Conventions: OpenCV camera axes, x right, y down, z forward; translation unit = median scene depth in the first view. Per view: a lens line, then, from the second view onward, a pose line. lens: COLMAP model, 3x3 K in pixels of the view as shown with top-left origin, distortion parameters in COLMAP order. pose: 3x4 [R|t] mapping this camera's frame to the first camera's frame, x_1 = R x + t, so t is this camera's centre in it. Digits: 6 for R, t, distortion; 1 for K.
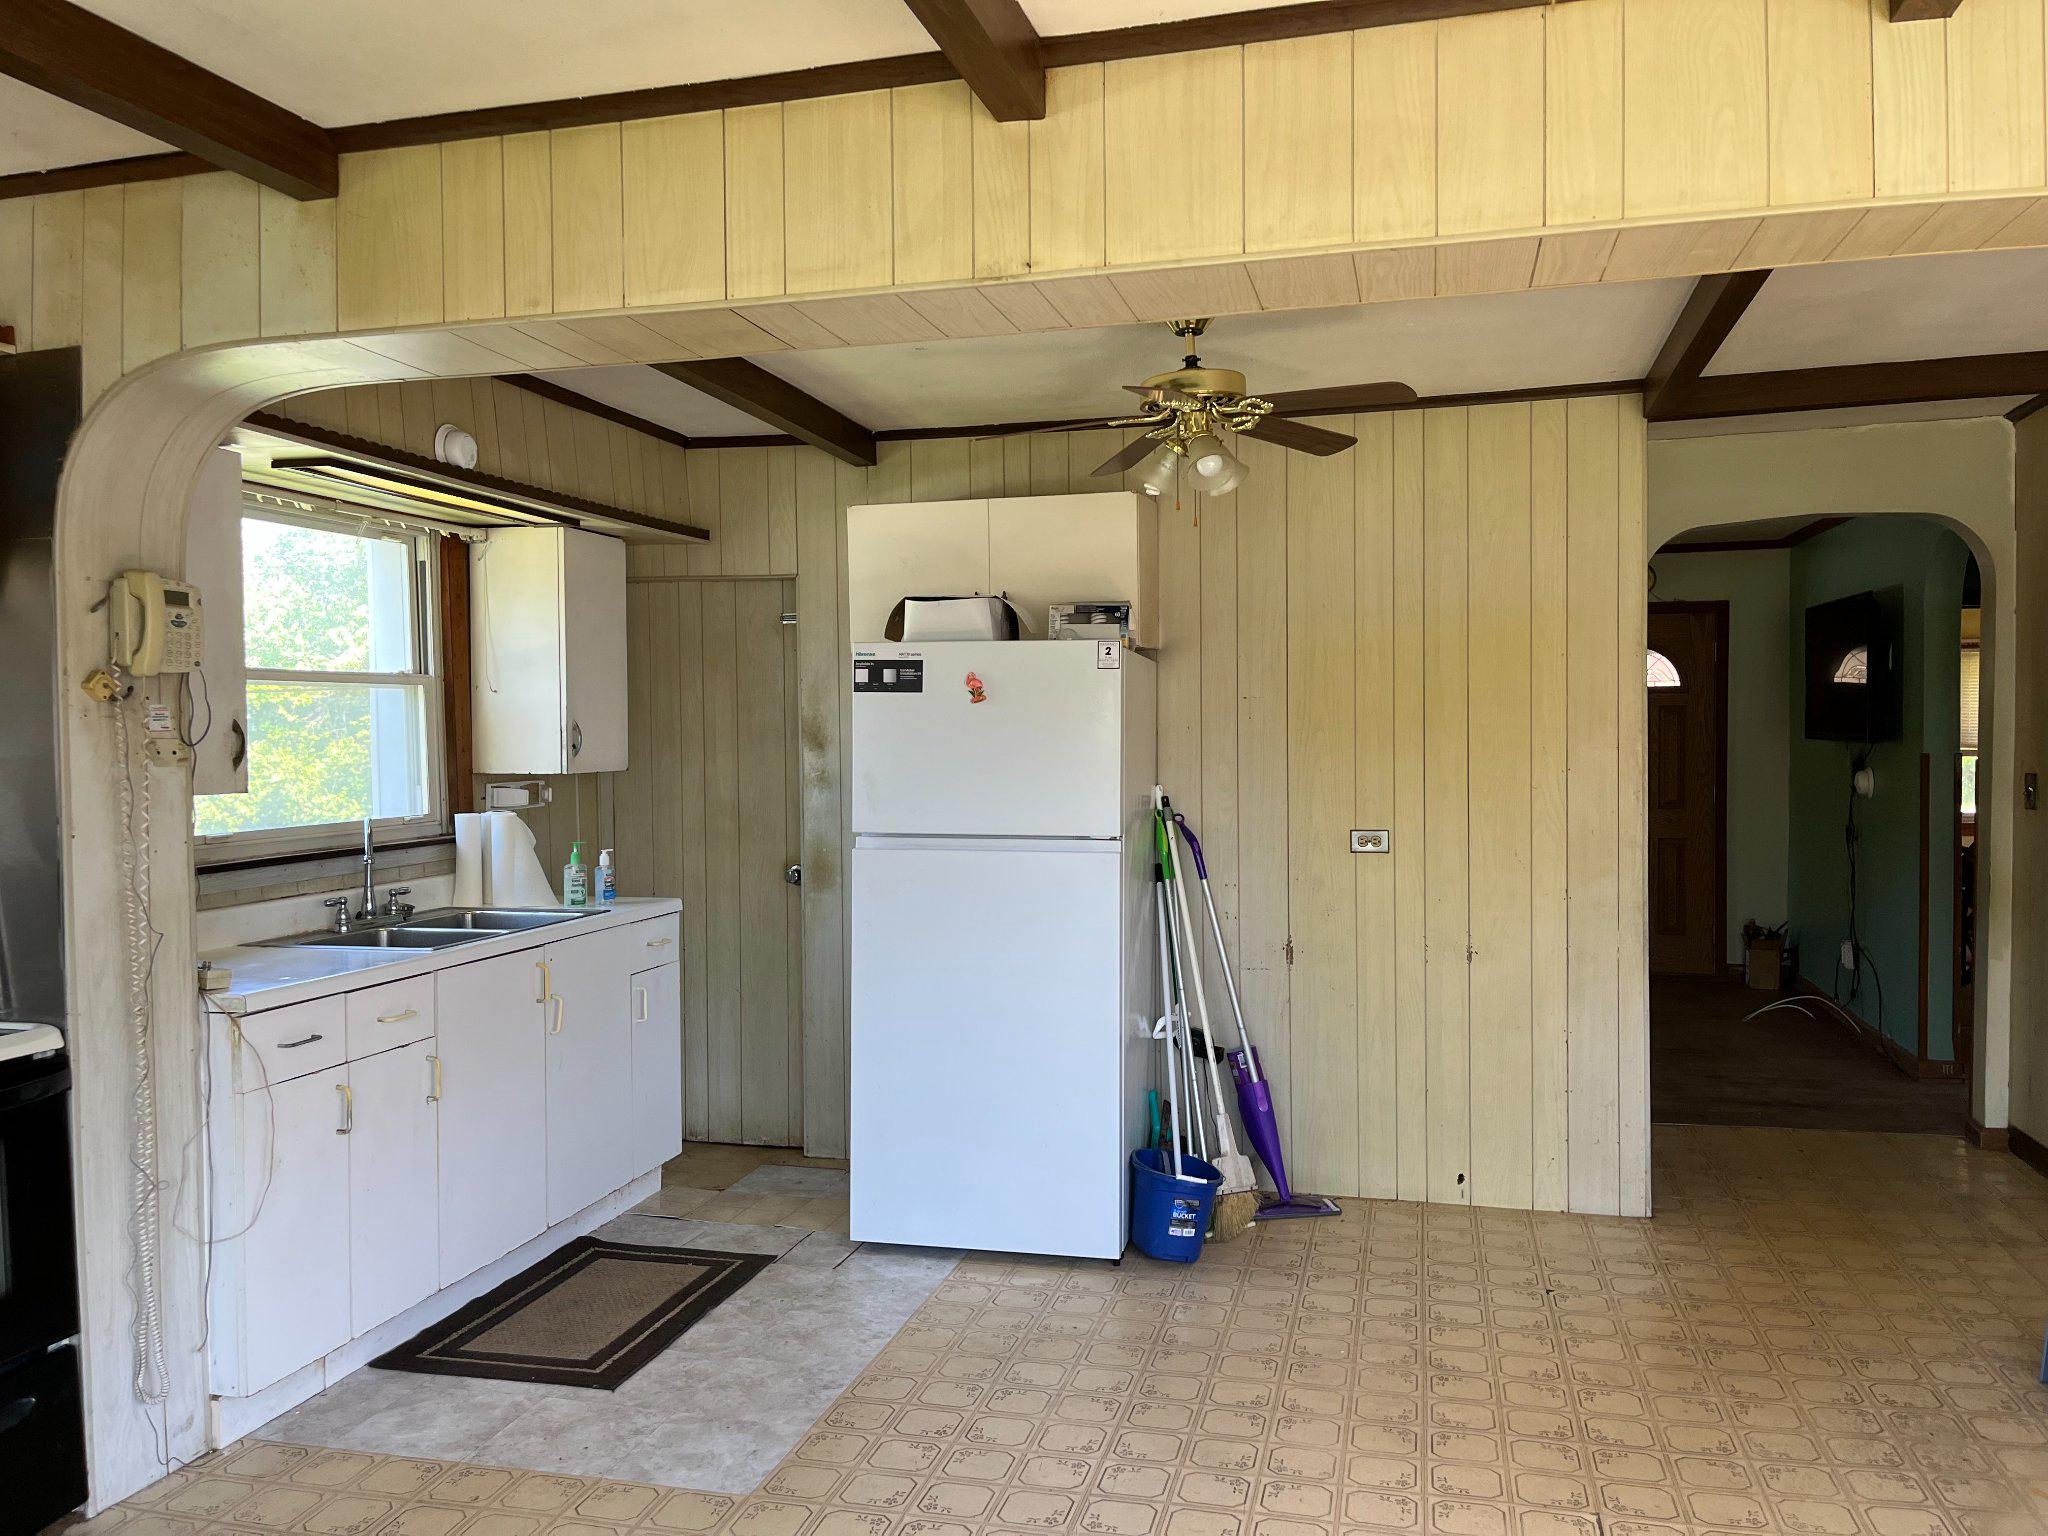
lens RADIAL K [[1585.1, 0, 1024.0], [0, 1585.1, 768.0], [0, 0, 1]] dist [0.084065, -0.063207]
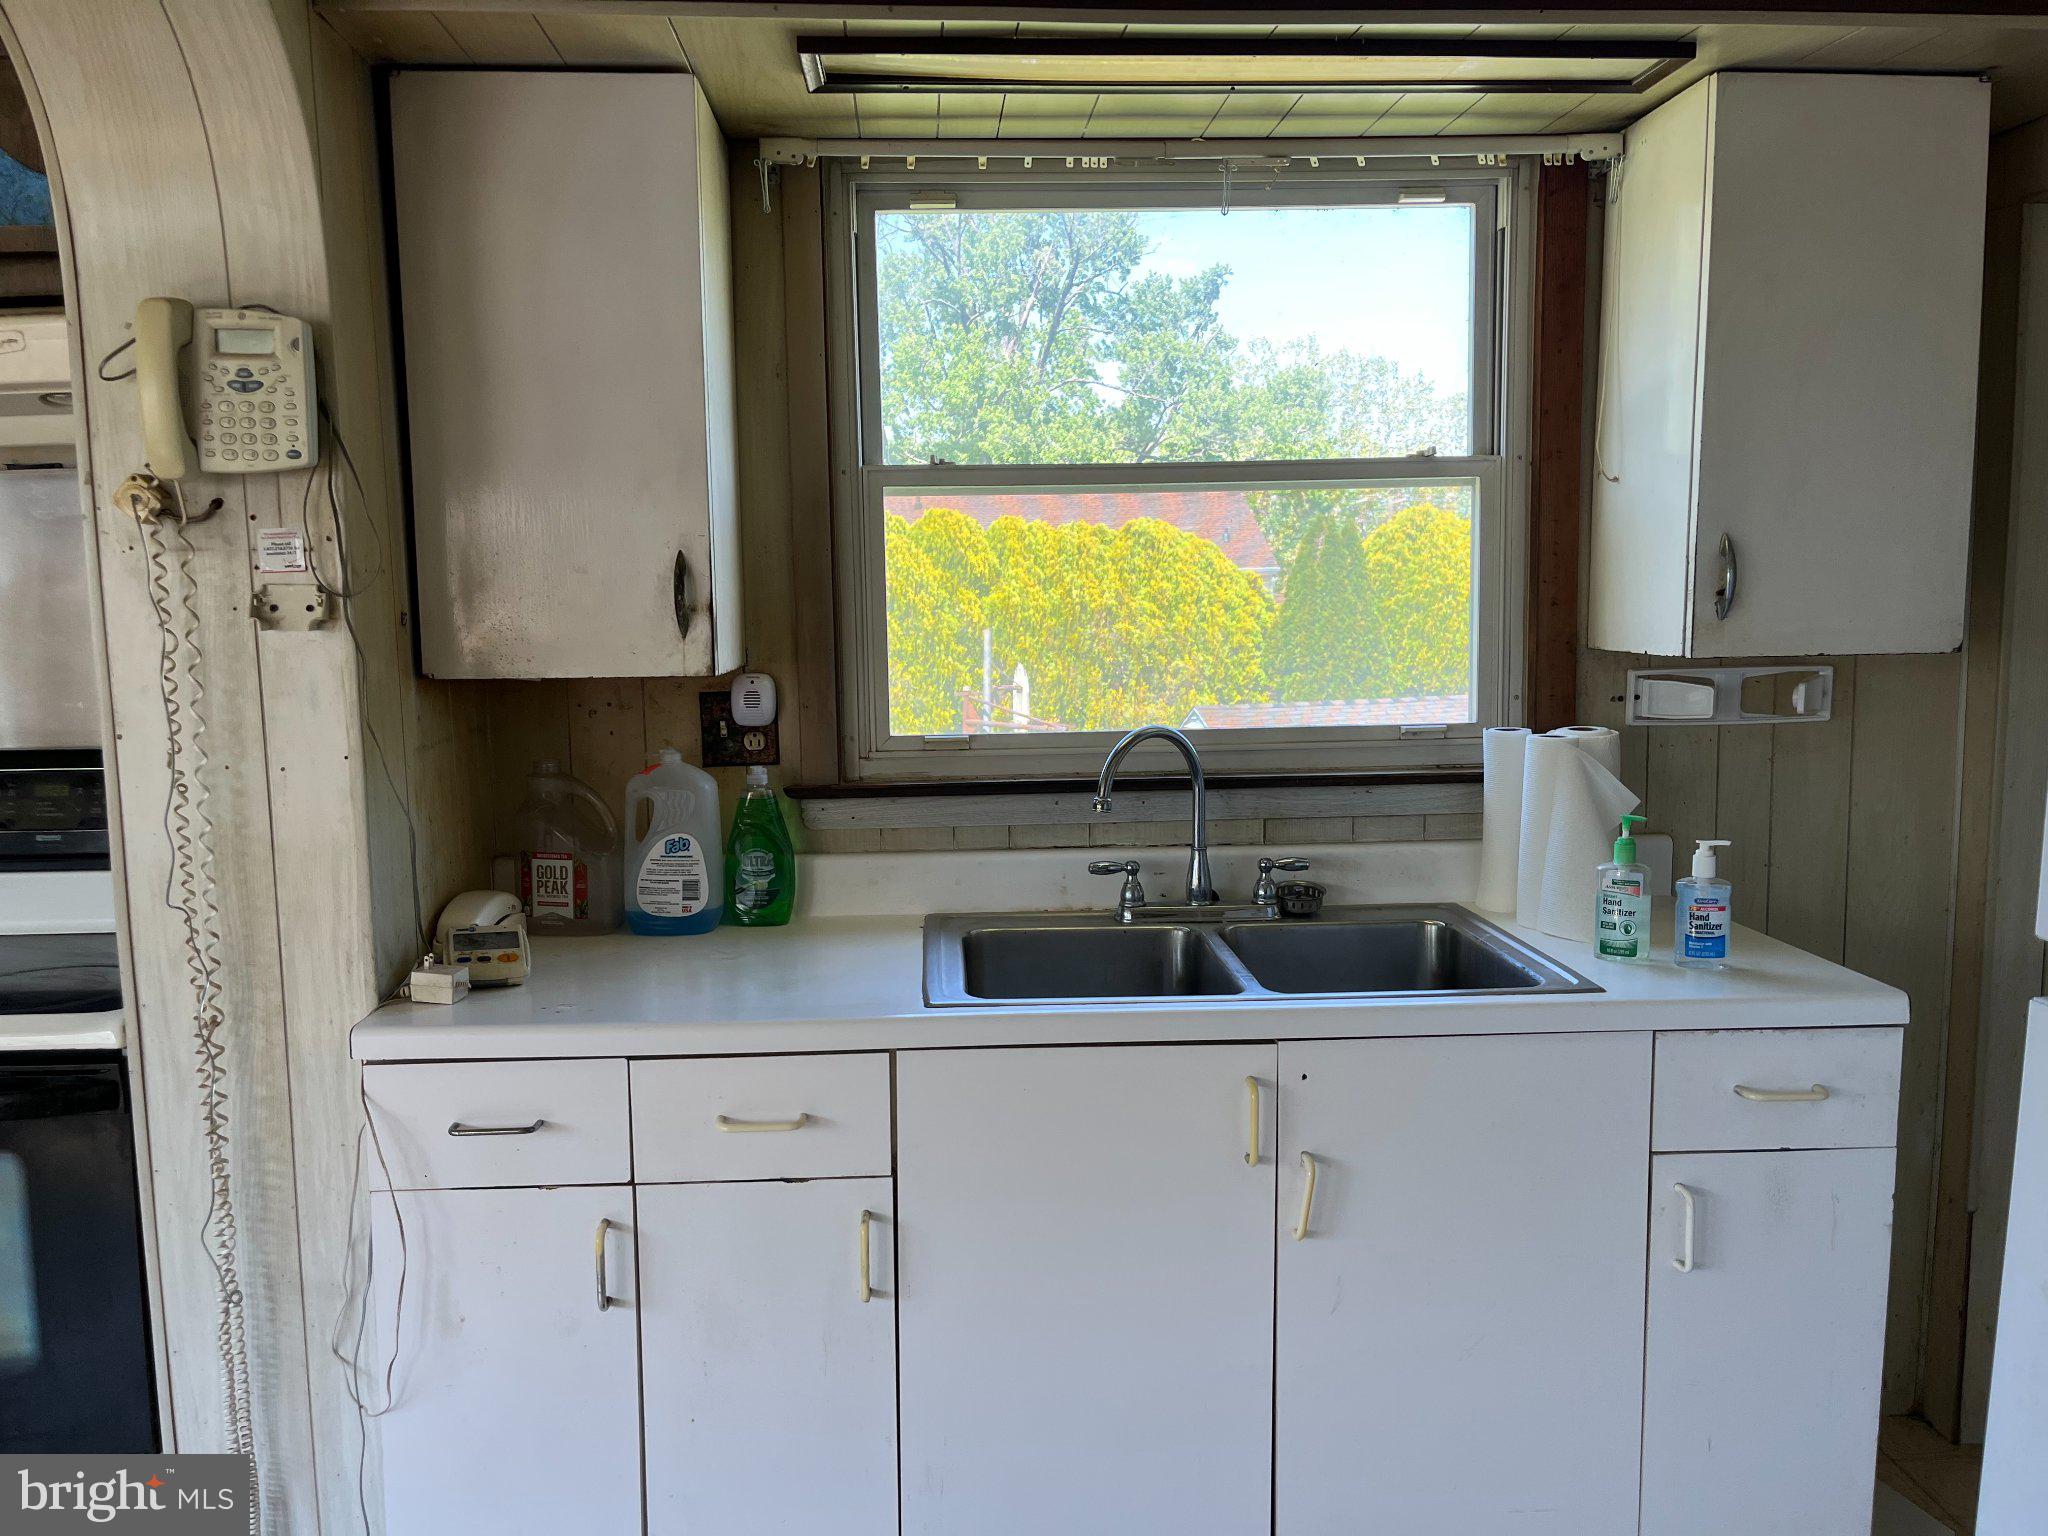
lens RADIAL K [[1585.1, 0, 1024.0], [0, 1585.1, 768.0], [0, 0, 1]] dist [0.084065, -0.063207]
pose [[0.308213, 0.113914, -0.944472, 0.085443], [-0.014113, 0.993243, 0.115190, -0.015461], [0.951213, -0.022174, 0.307739, 0.712407]]
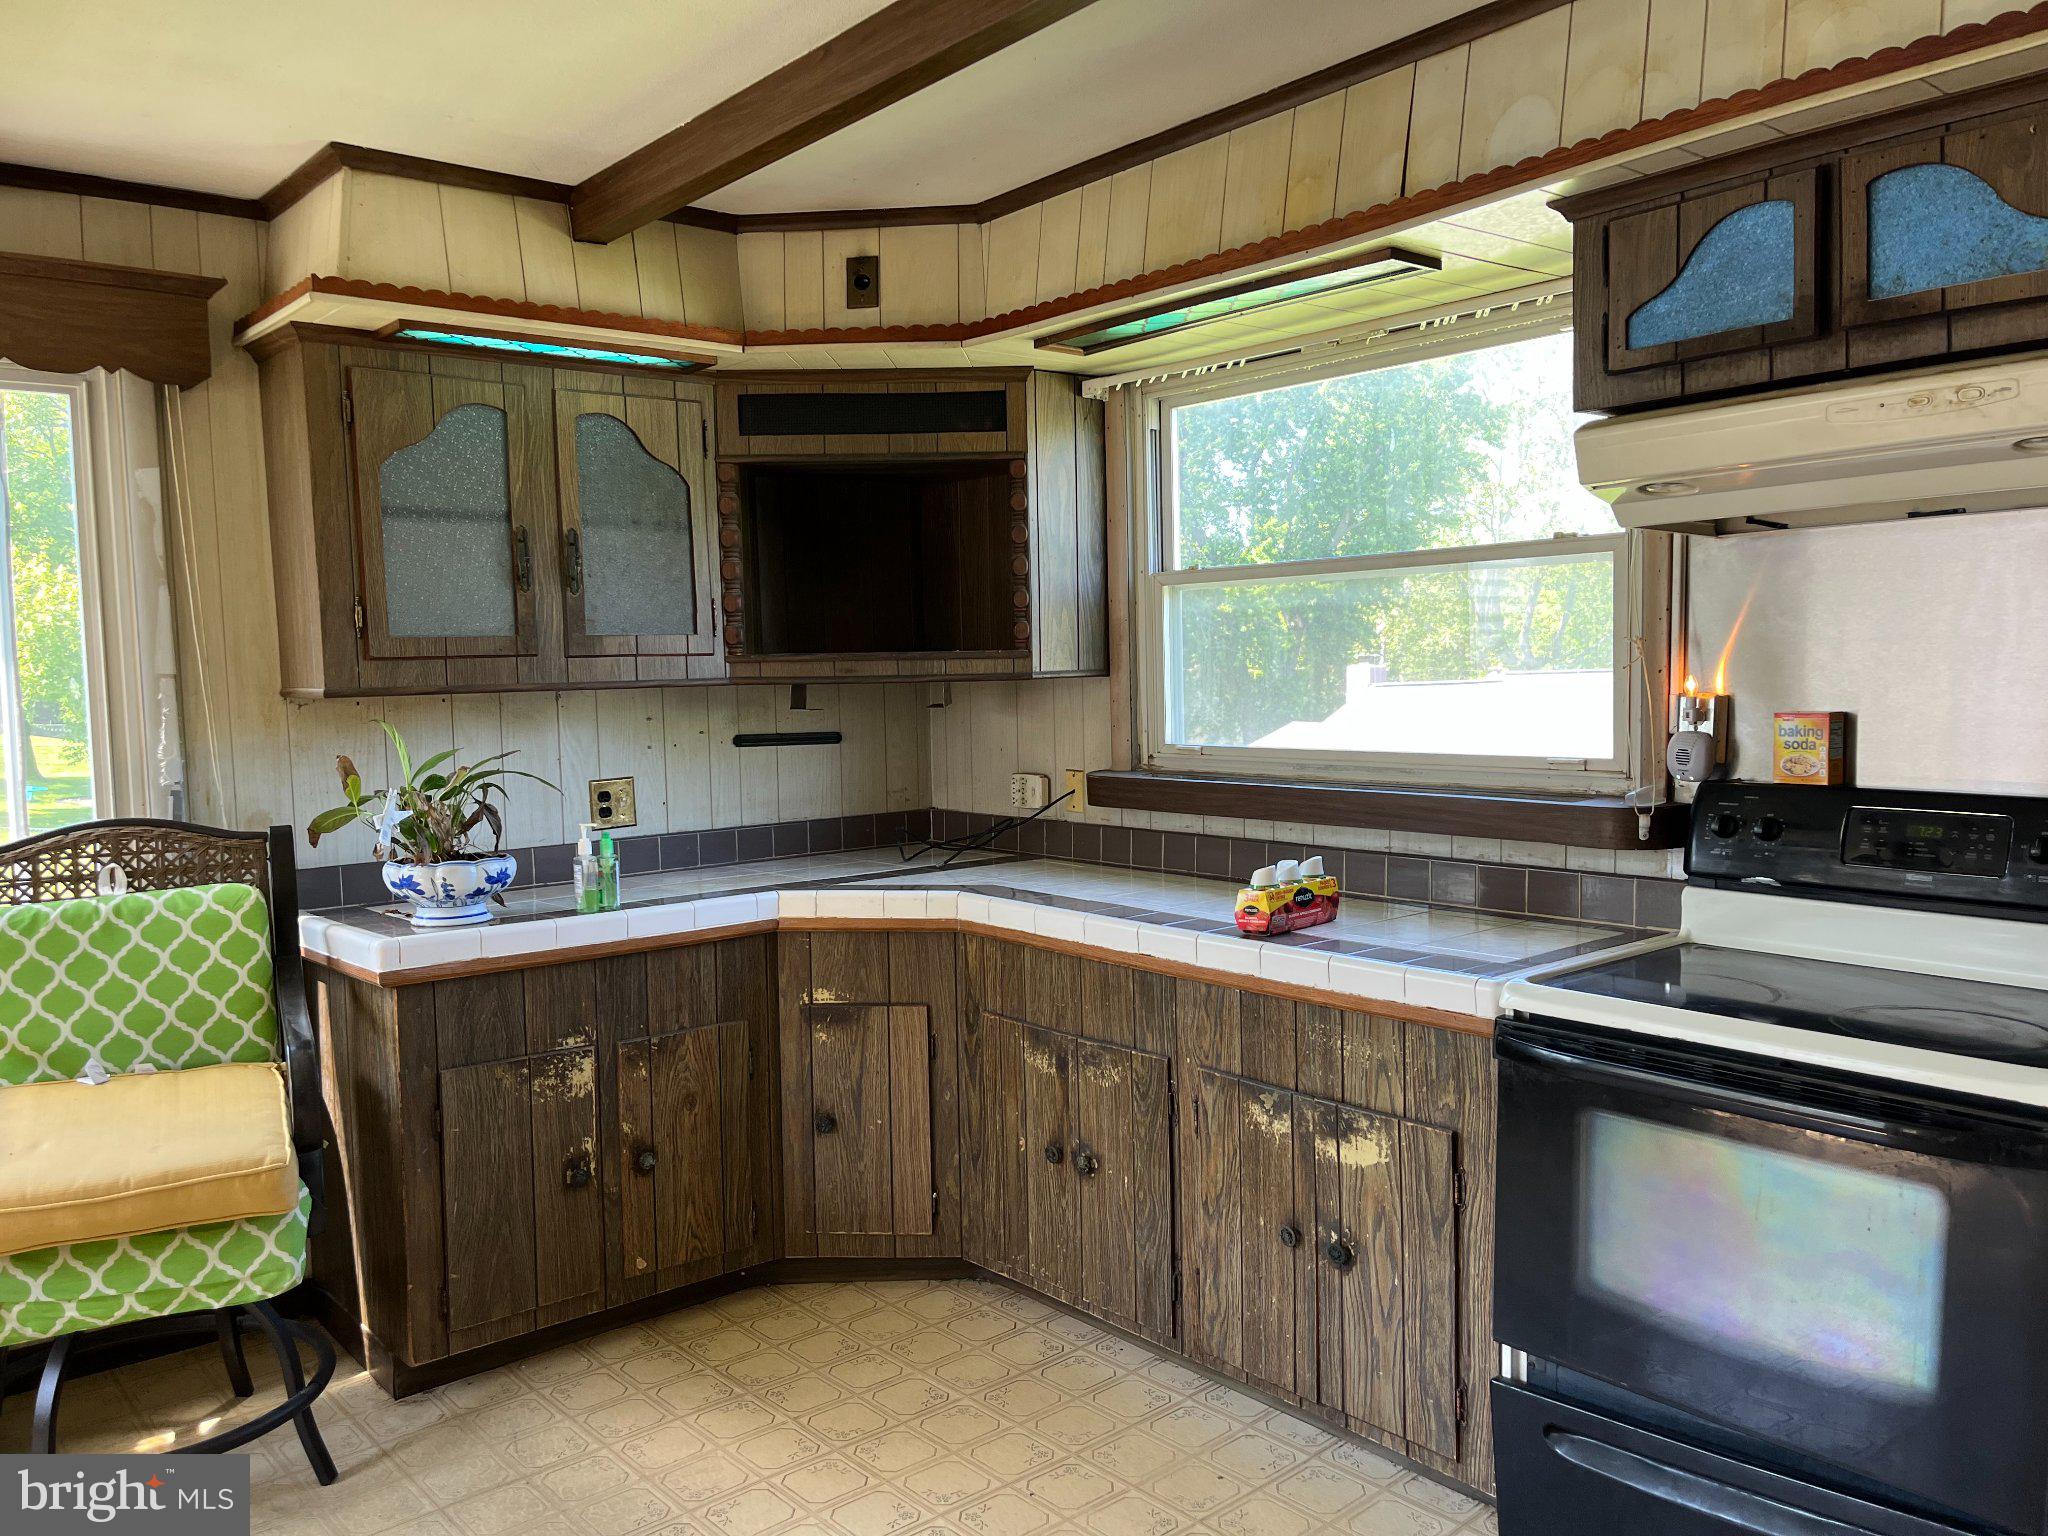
lens RADIAL K [[1585.1, 0, 1024.0], [0, 1585.1, 768.0], [0, 0, 1]] dist [0.084065, -0.063207]
pose [[-0.579783, 0.074517, -0.811356, 0.277727], [0.004424, 0.996082, 0.088322, -0.024310], [0.814759, 0.047618, -0.577841, 1.239373]]
